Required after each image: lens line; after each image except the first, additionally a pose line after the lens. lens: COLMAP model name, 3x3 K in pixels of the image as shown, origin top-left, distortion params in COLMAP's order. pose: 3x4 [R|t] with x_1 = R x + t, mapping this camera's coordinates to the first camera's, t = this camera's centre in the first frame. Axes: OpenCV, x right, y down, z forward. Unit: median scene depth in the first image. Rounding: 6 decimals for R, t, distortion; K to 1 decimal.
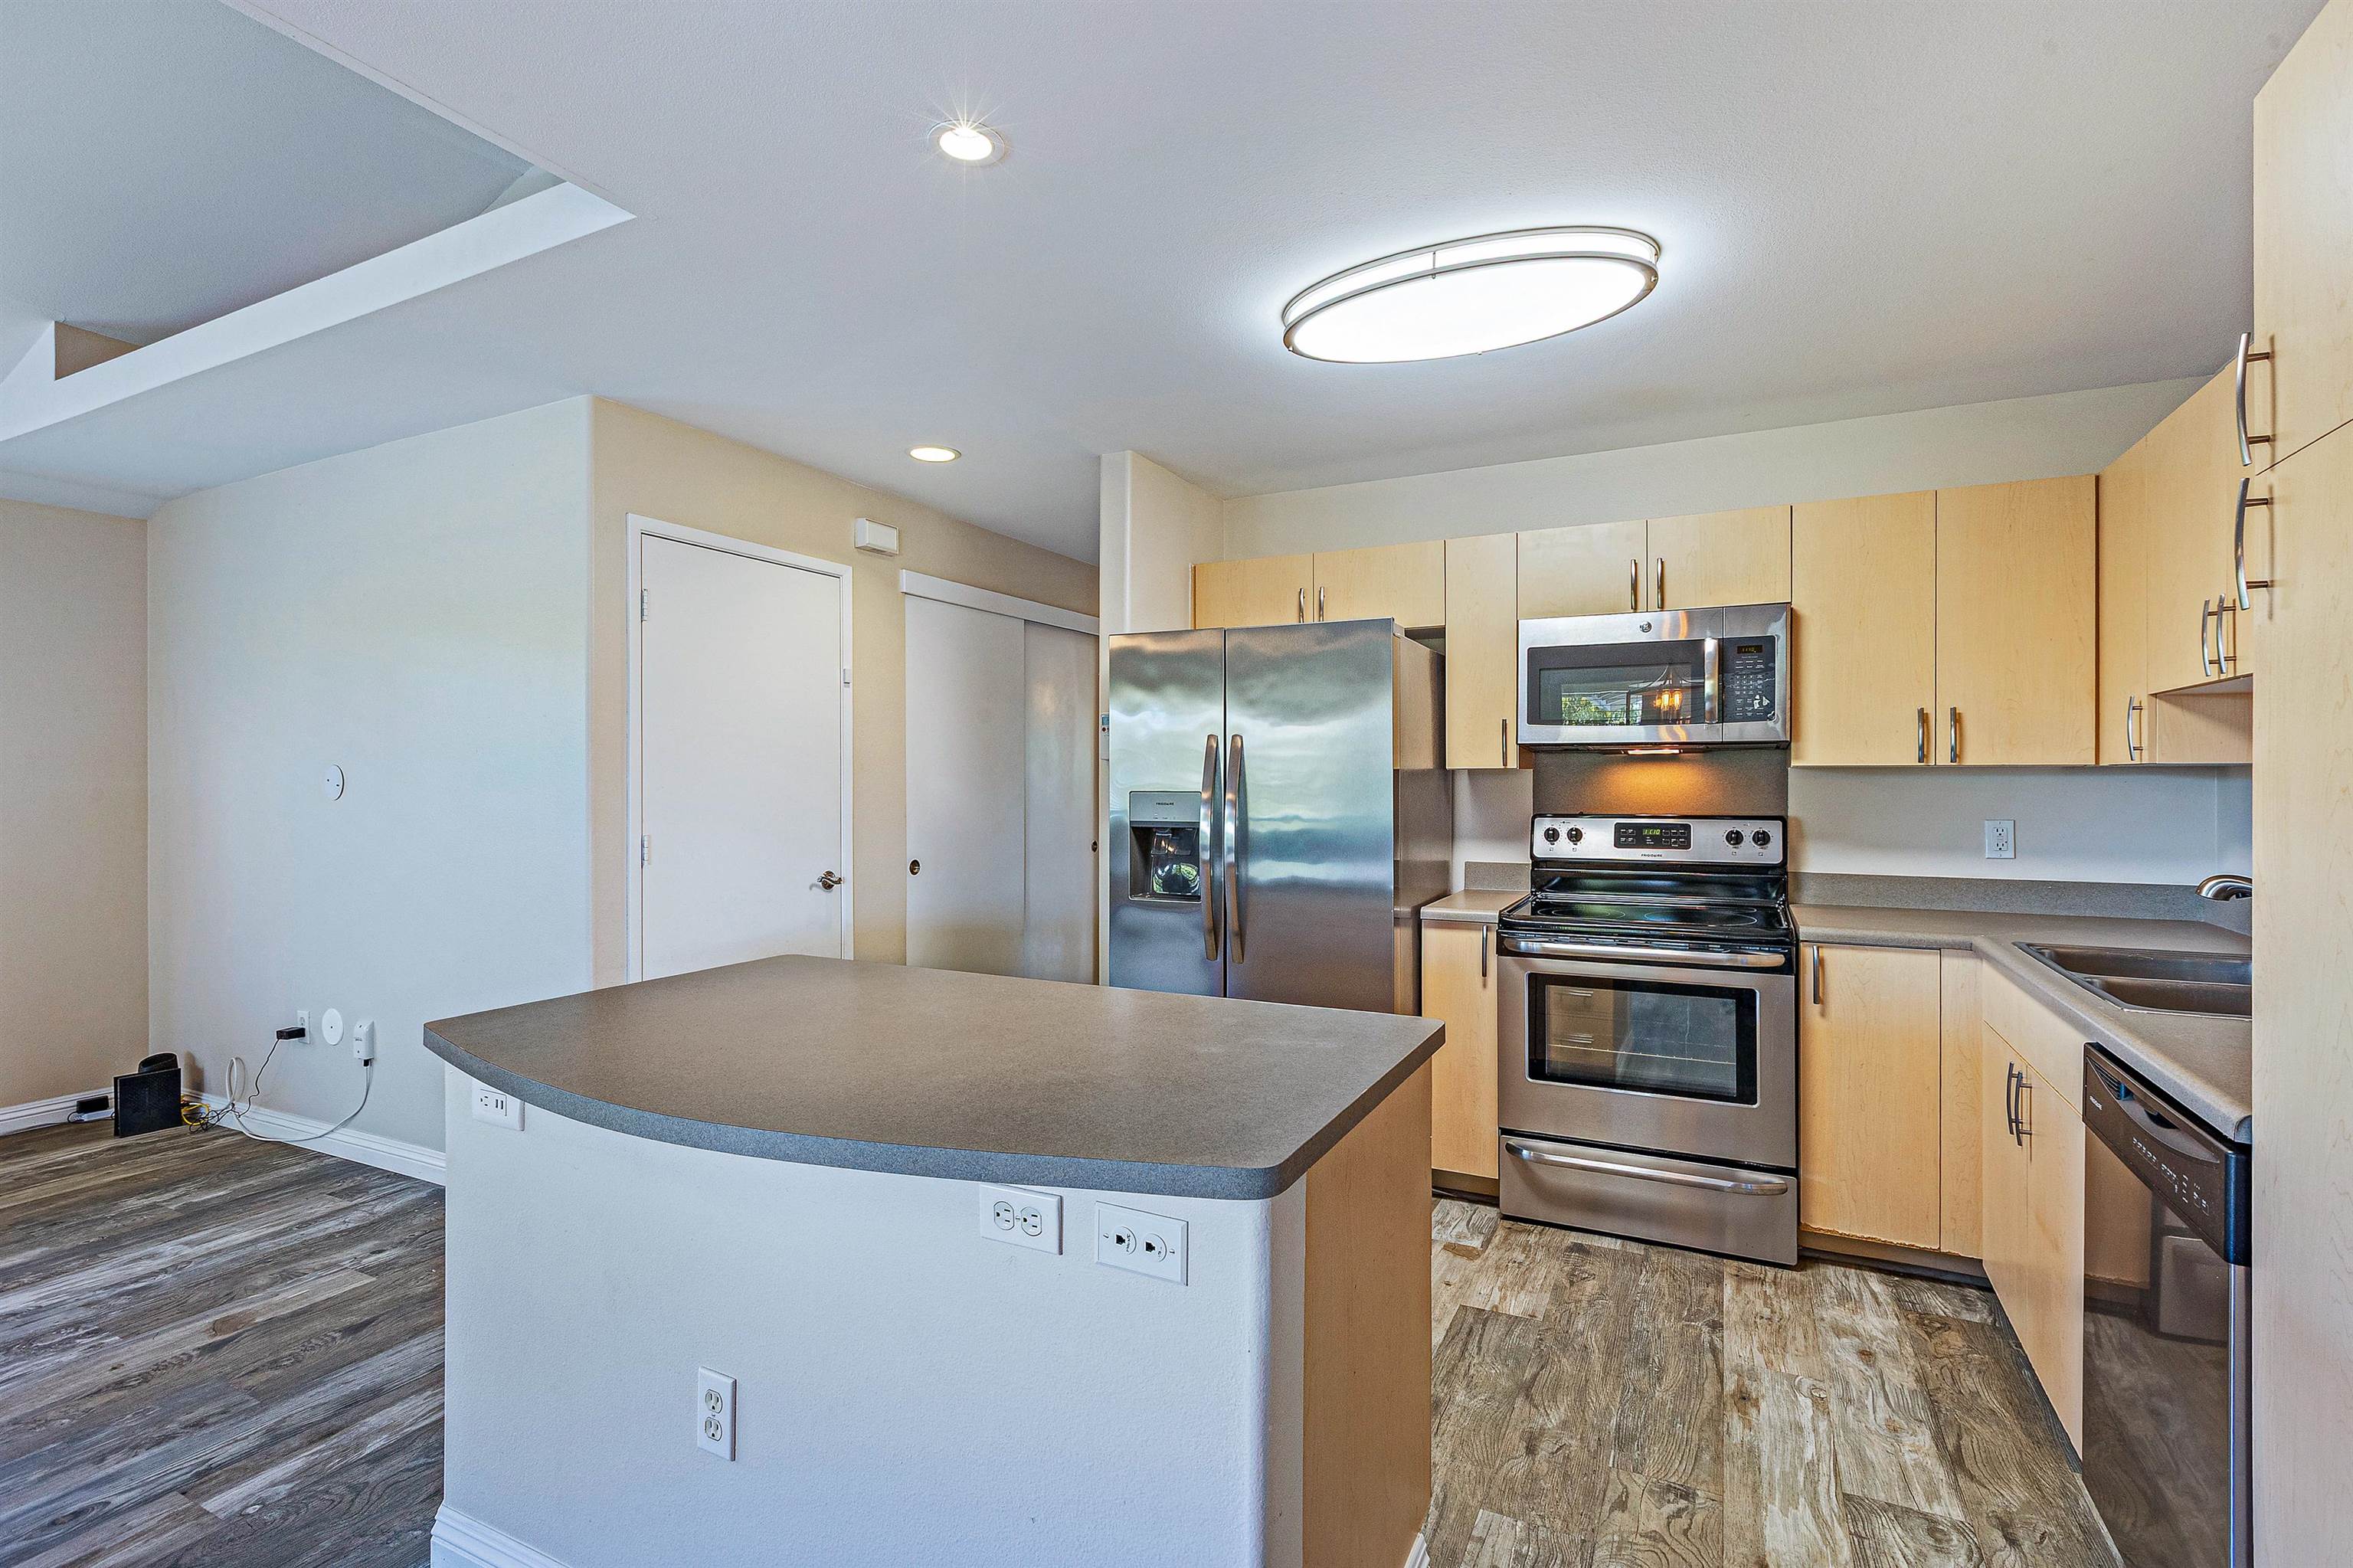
lens RADIAL K [[988.5, 0, 1180.4], [0, 988.5, 776.7], [0, 0, 1]] dist [0.003186, -0.000552]
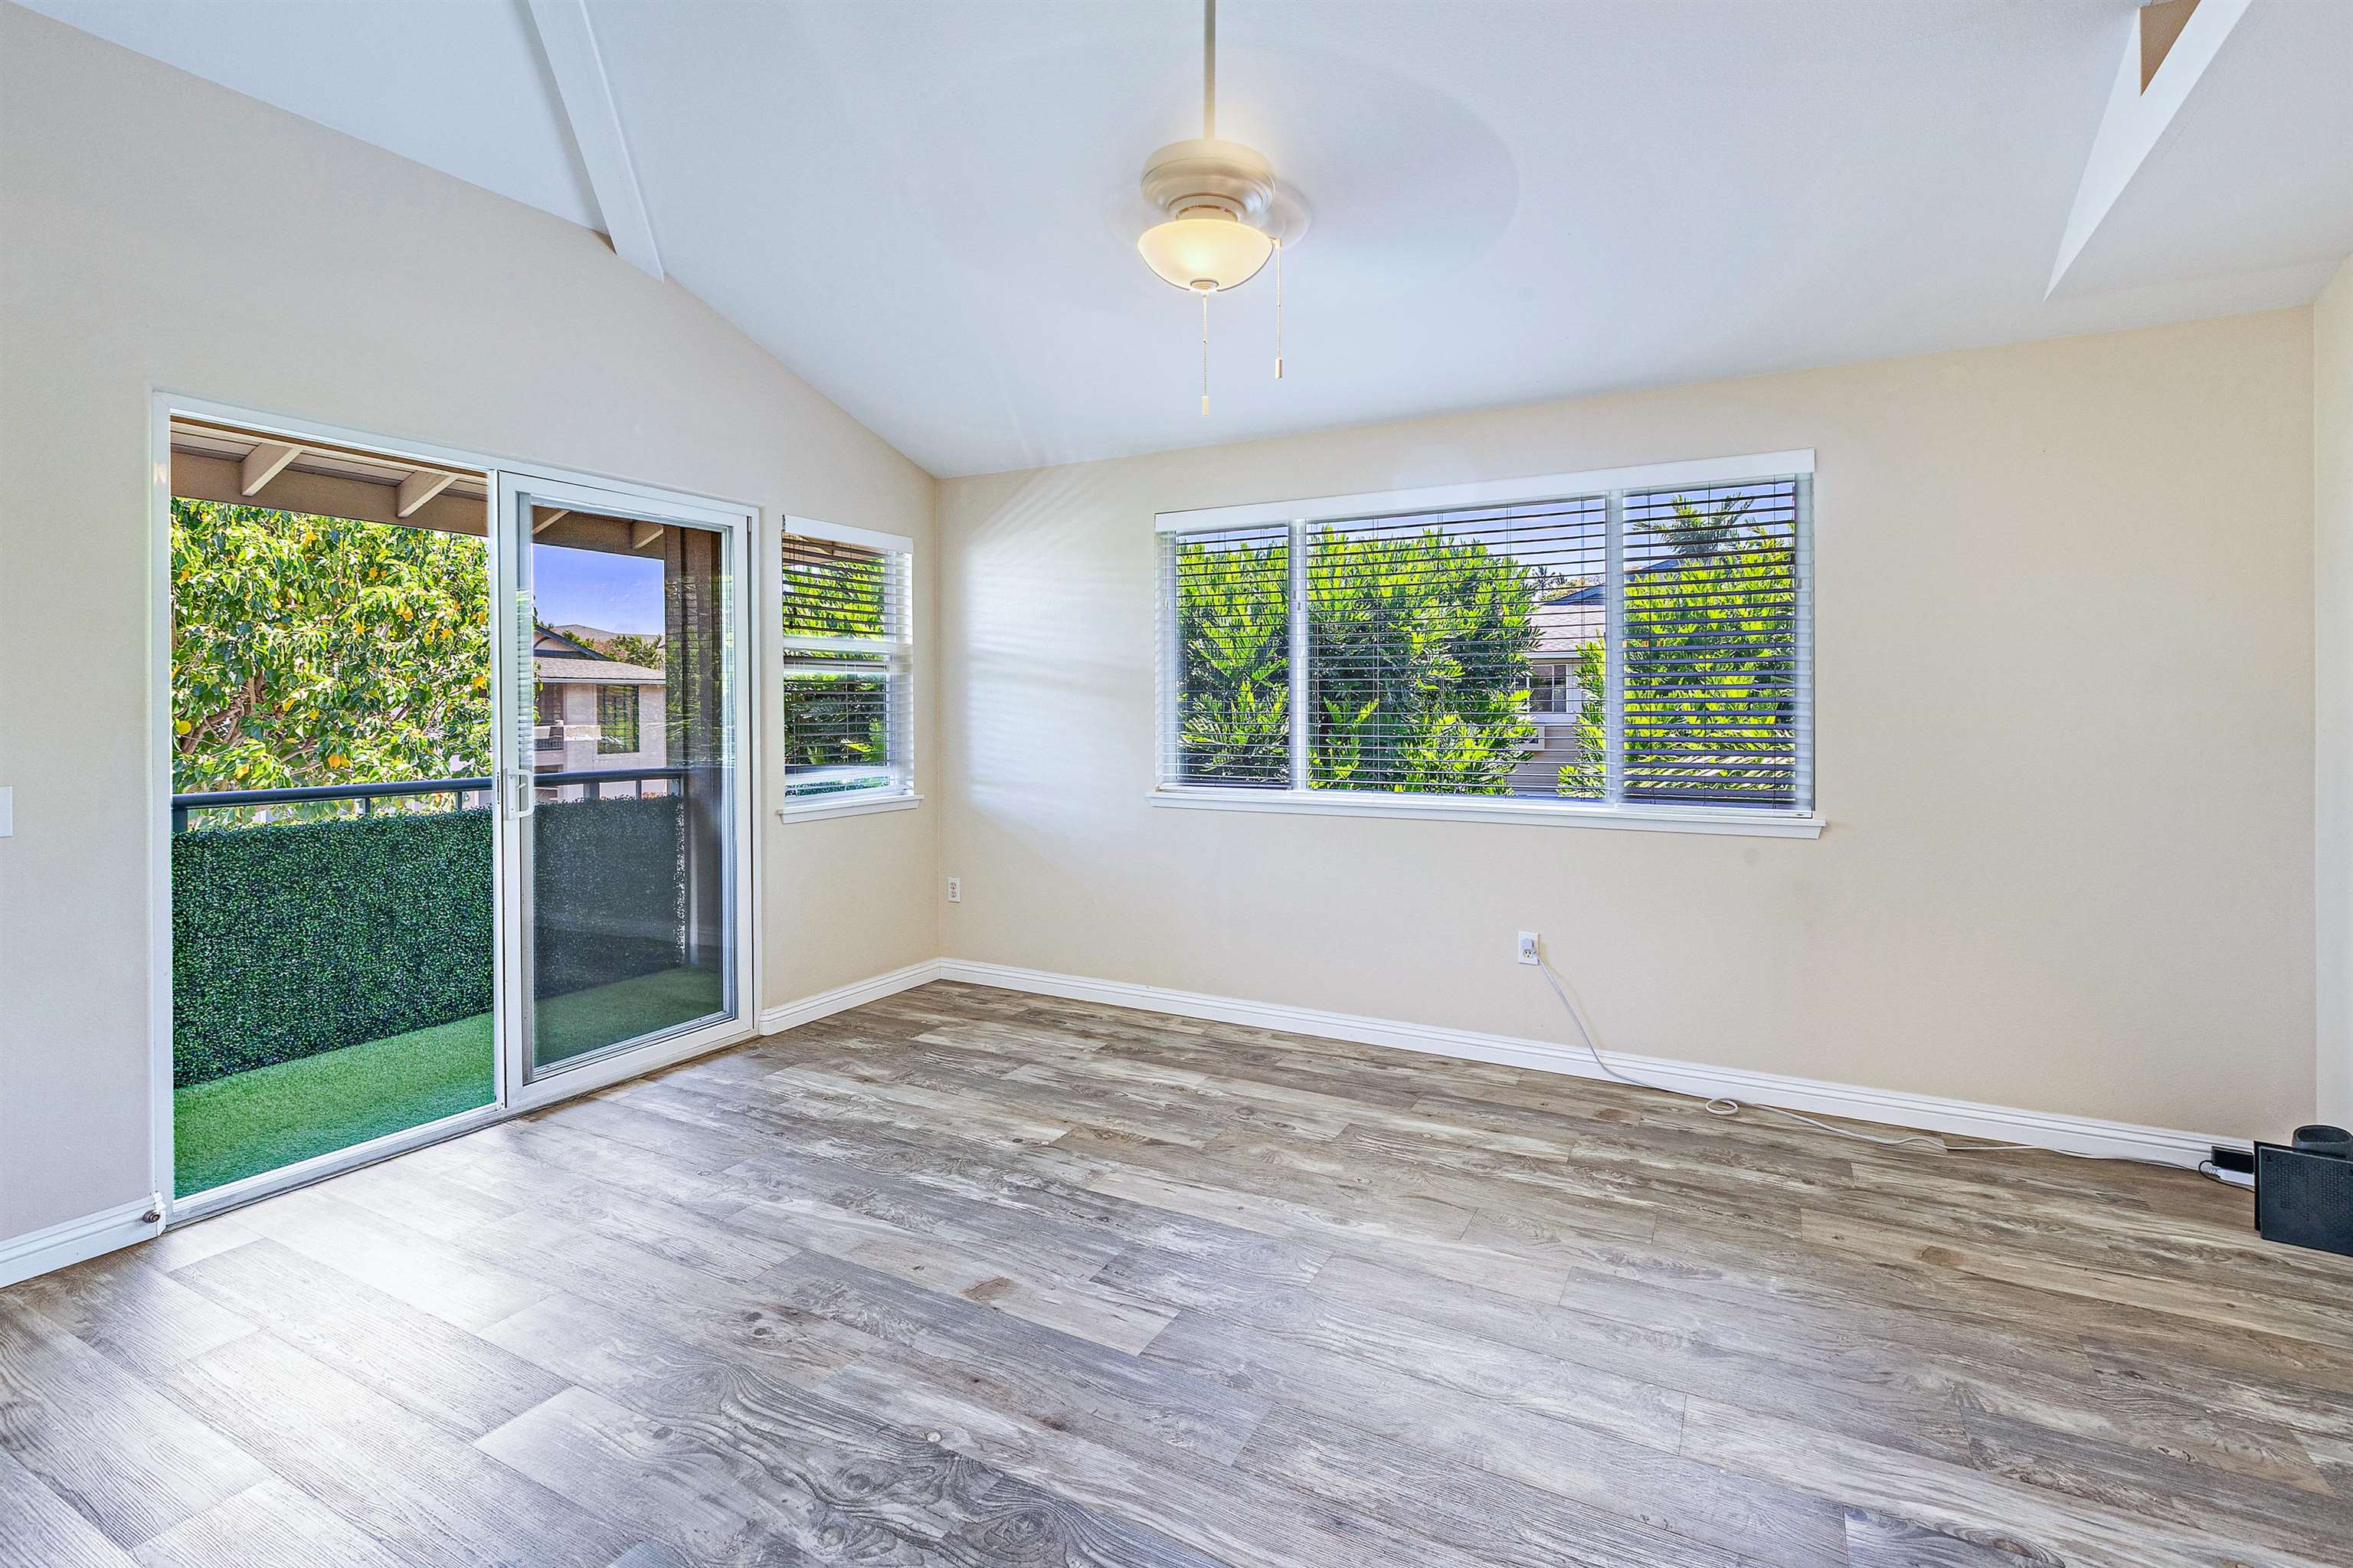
lens RADIAL K [[1116.0, 0, 1162.4], [0, 1116.0, 737.2], [0, 0, 1]] dist [0.000858, -0.000287]
pose [[-0.067345, 0.032470, -0.997201, -0.362832], [0.005928, 0.999466, 0.032144, 0.014781], [0.997712, -0.003747, -0.067502, 0.397090]]
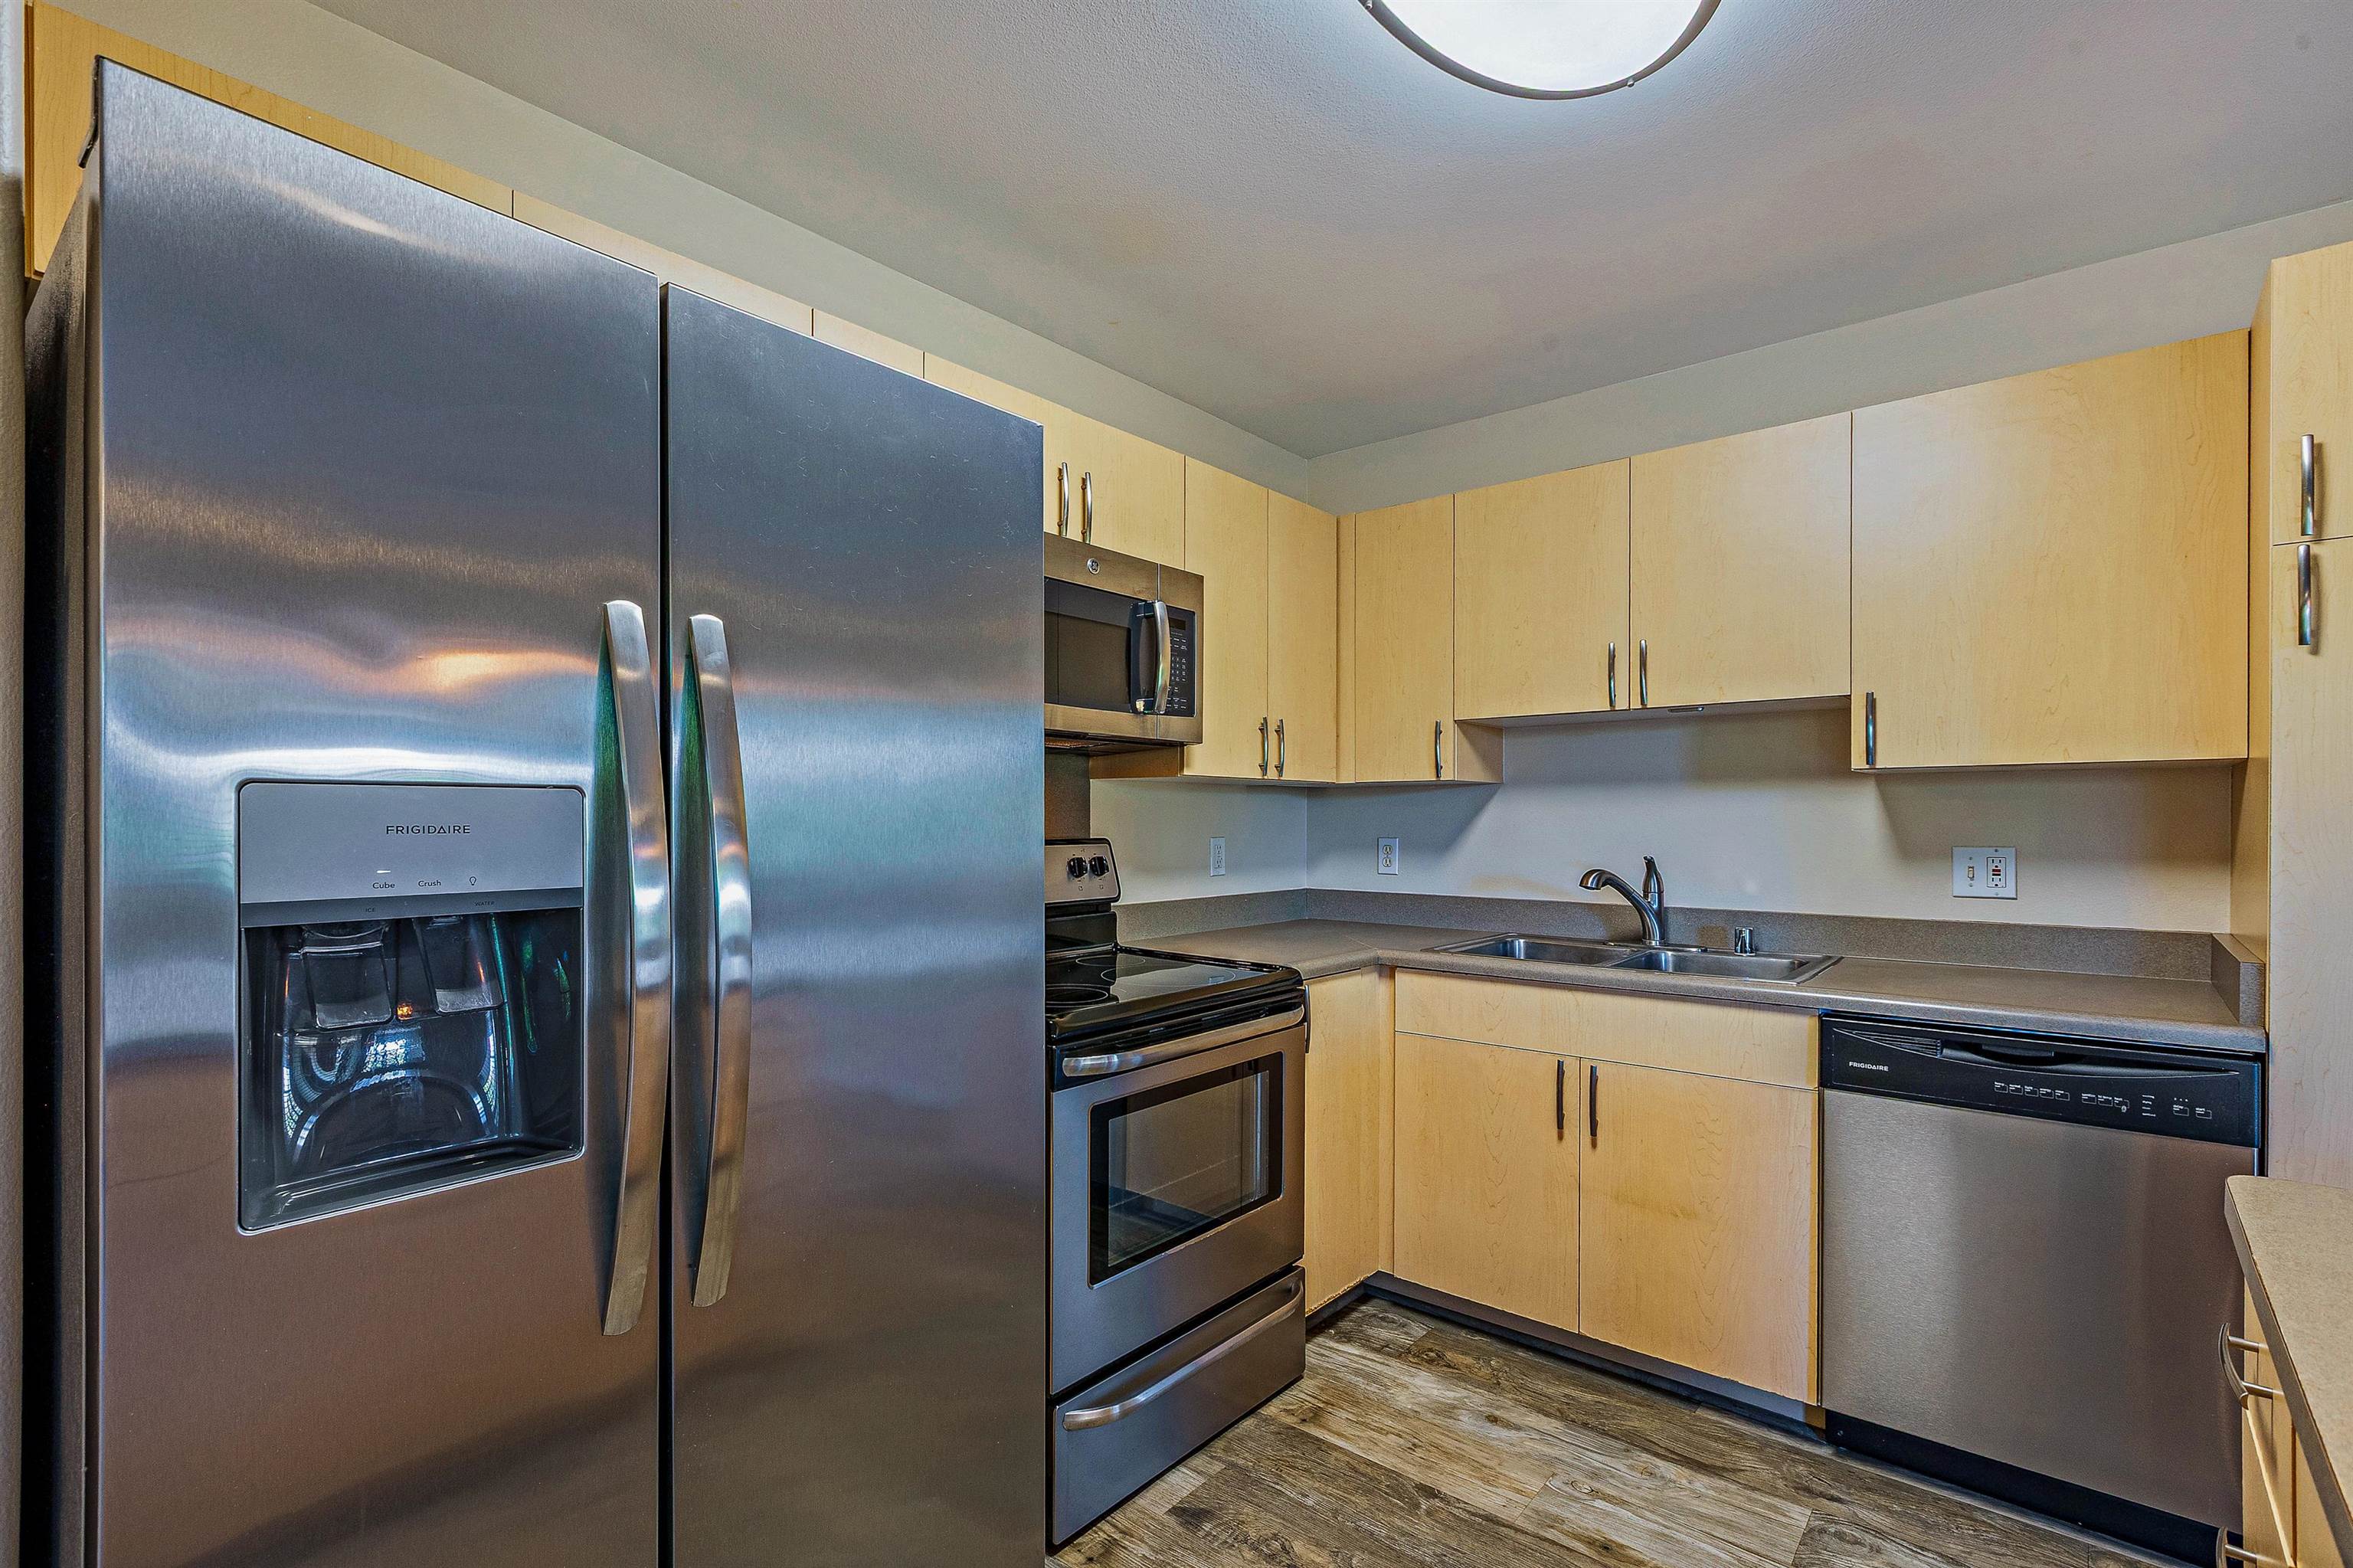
lens RADIAL K [[1089.6, 0, 1177.9], [0, 1089.6, 820.5], [0, 0, 1]] dist [-0.000517, -0.000040]
pose [[0.256006, -0.000140, 0.966675, -0.260573], [-0.002216, 0.999997, 0.000732, 0.025703], [-0.966673, -0.002330, 0.256005, 0.771997]]
